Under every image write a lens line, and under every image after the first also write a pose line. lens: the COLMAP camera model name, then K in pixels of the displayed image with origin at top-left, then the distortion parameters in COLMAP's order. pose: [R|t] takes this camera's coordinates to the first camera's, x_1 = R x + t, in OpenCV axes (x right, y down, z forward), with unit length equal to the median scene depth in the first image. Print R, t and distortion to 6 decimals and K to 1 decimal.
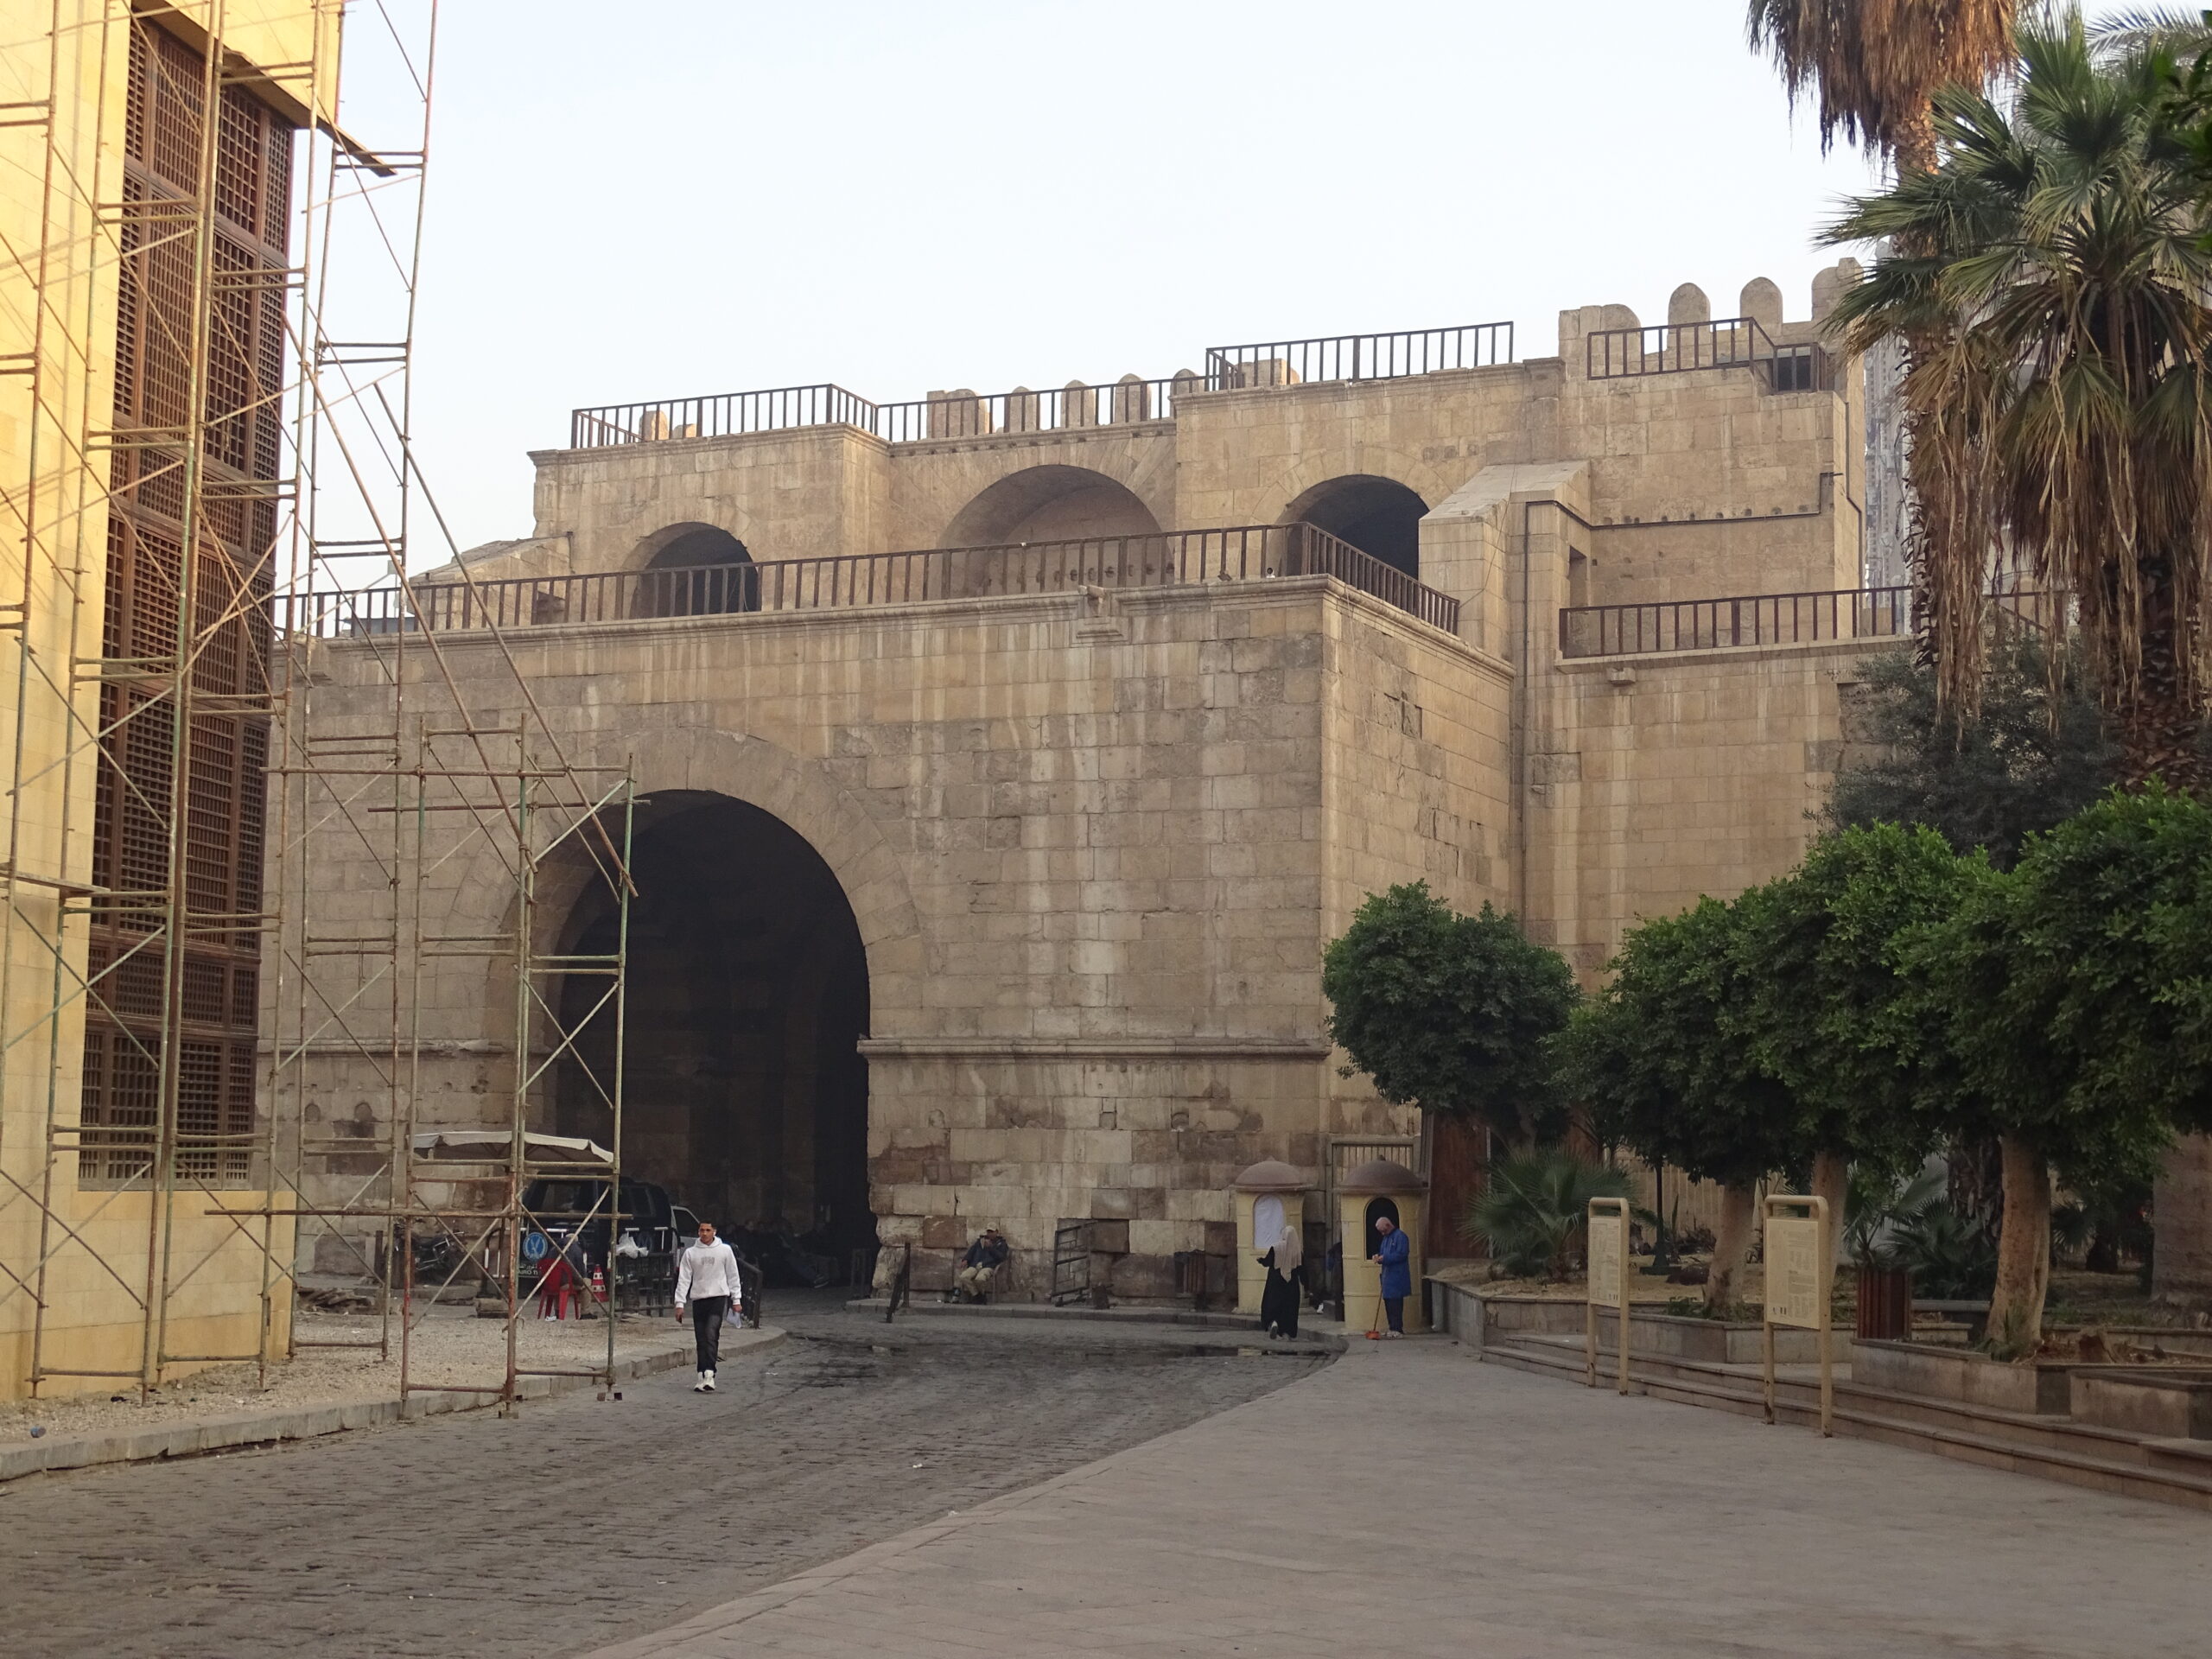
lens RADIAL K [[3326.2, 0, 1106.0], [0, 3326.2, 829.5], [0, 0, 1]] dist [-0.013944, 0.012856]
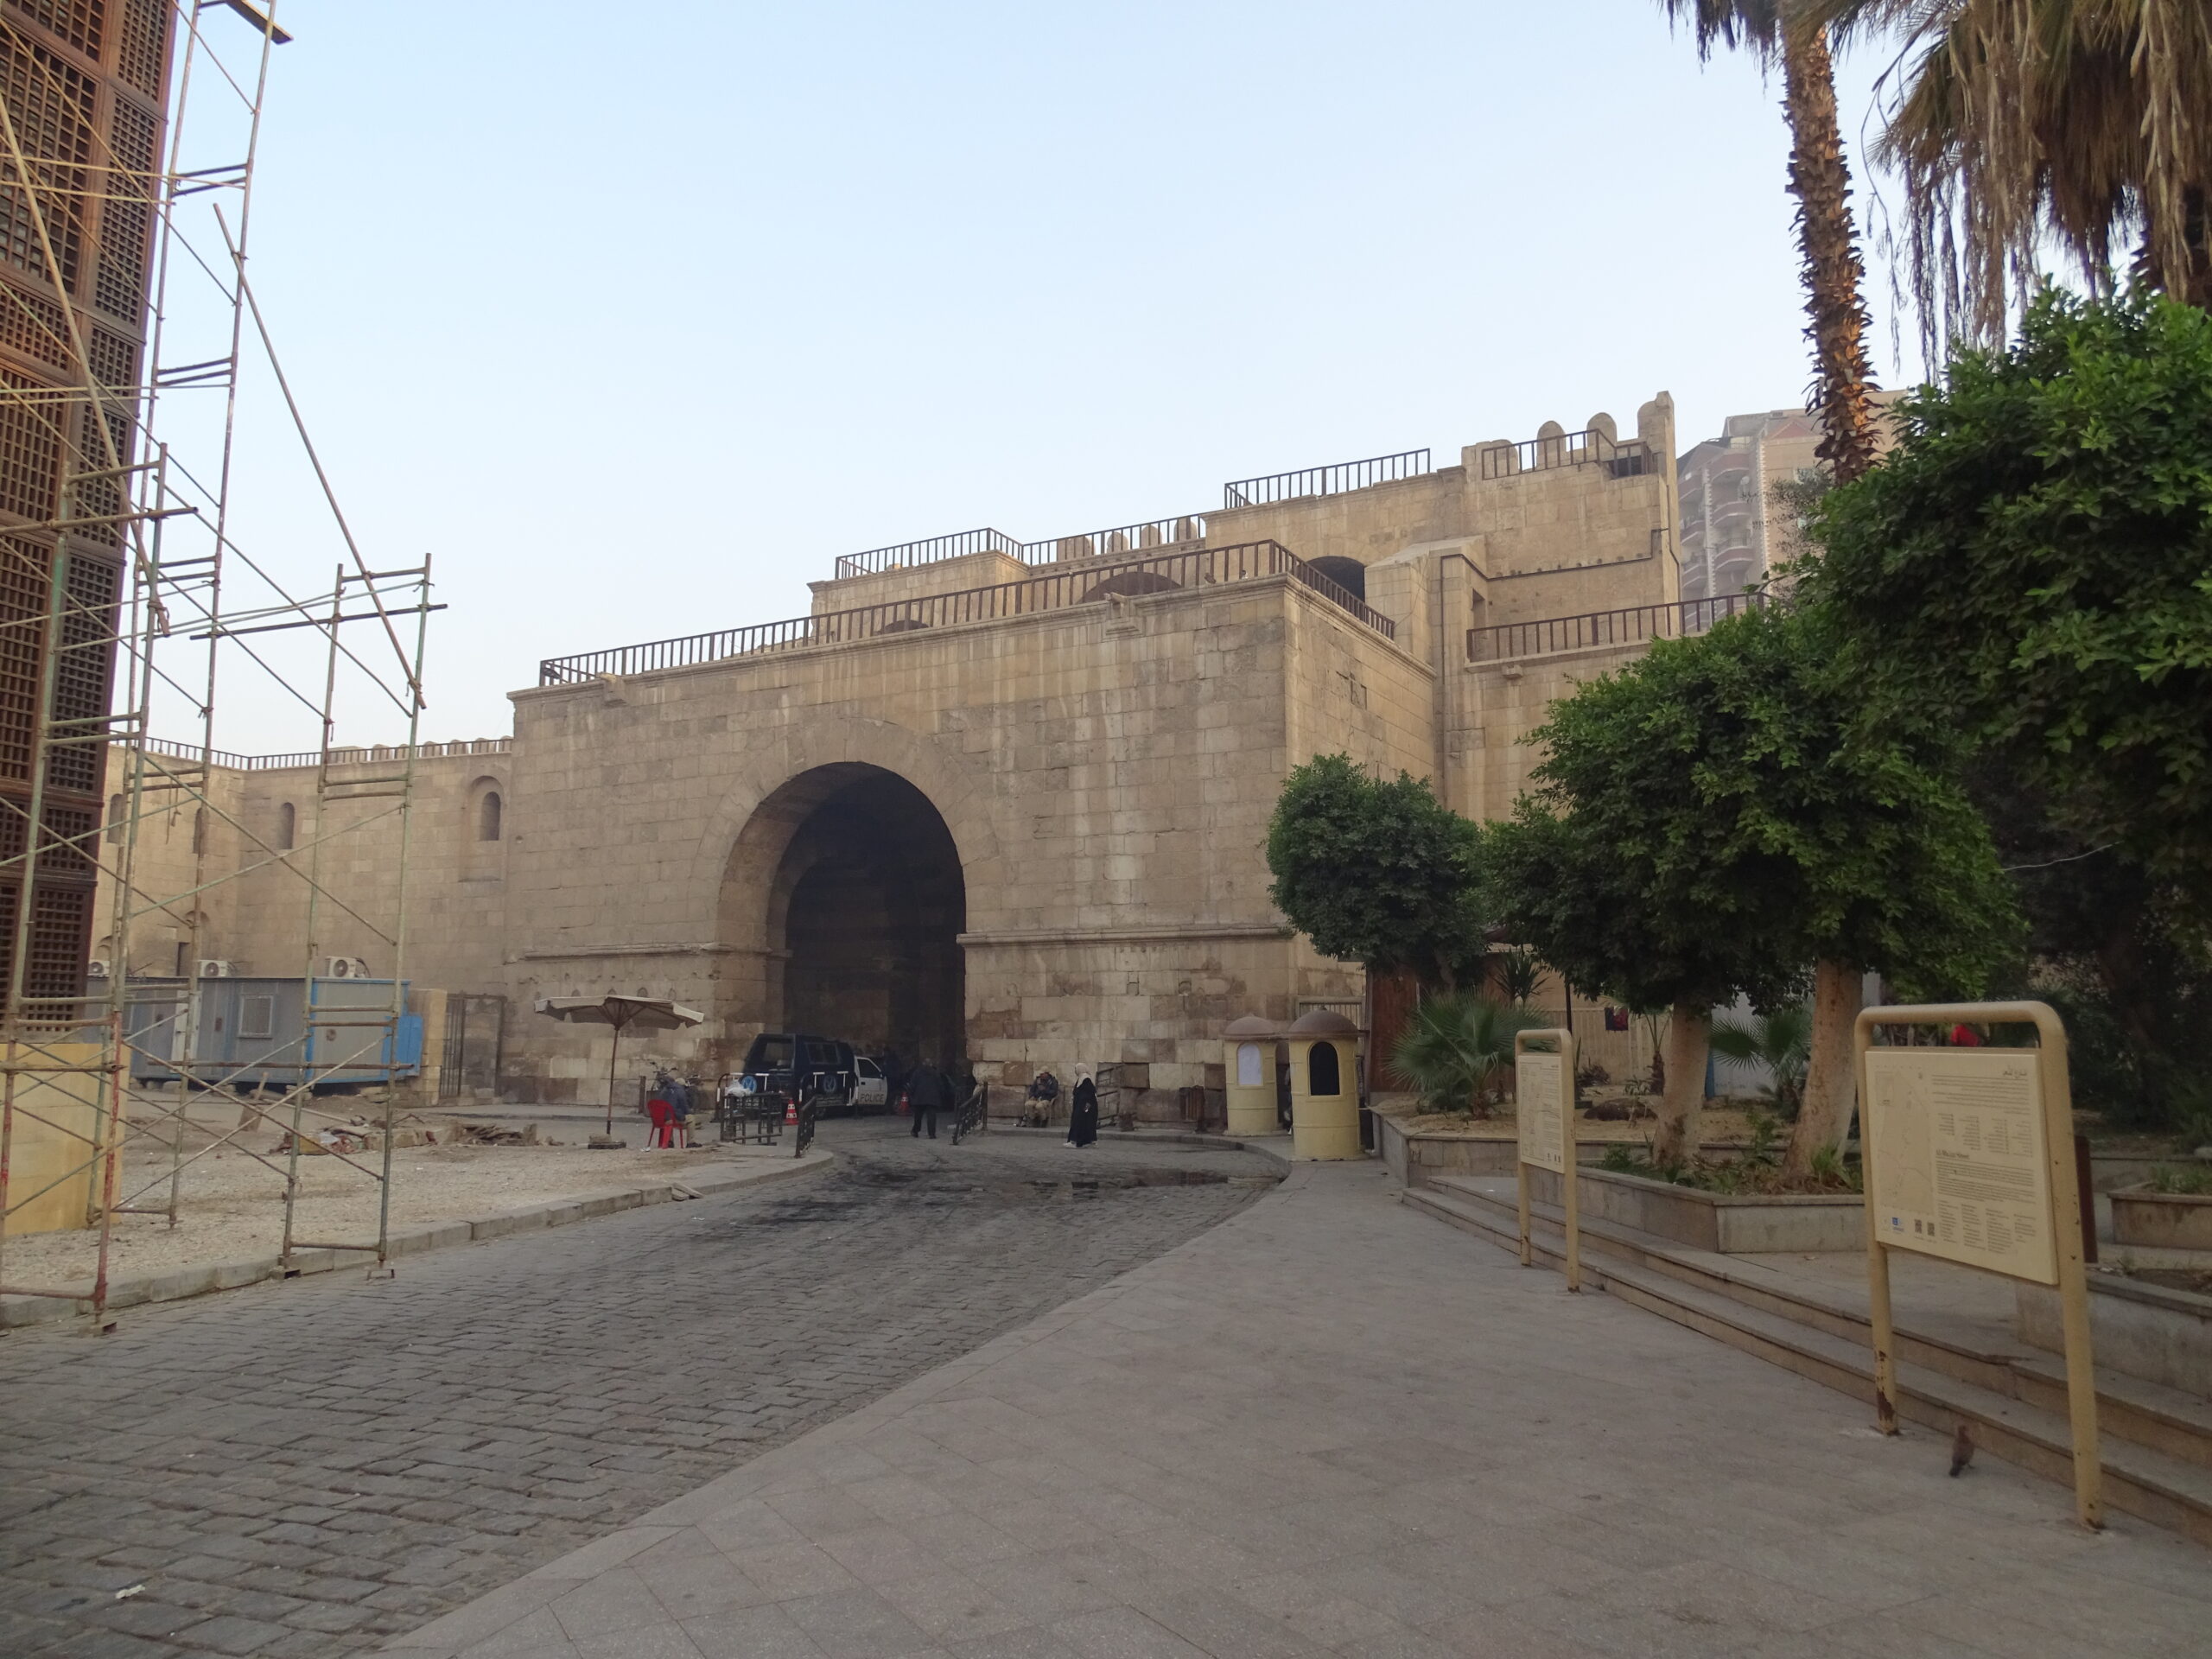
lens RADIAL K [[1596.3, 0, 1106.0], [0, 1596.3, 829.5], [0, 0, 1]] dist [0.008244, 0.001613]
pose [[0.995746, -0.022658, -0.089310, 0.047845], [0.020049, 0.999349, -0.029997, 0.041893], [0.089931, 0.028079, 0.995552, 0.352607]]
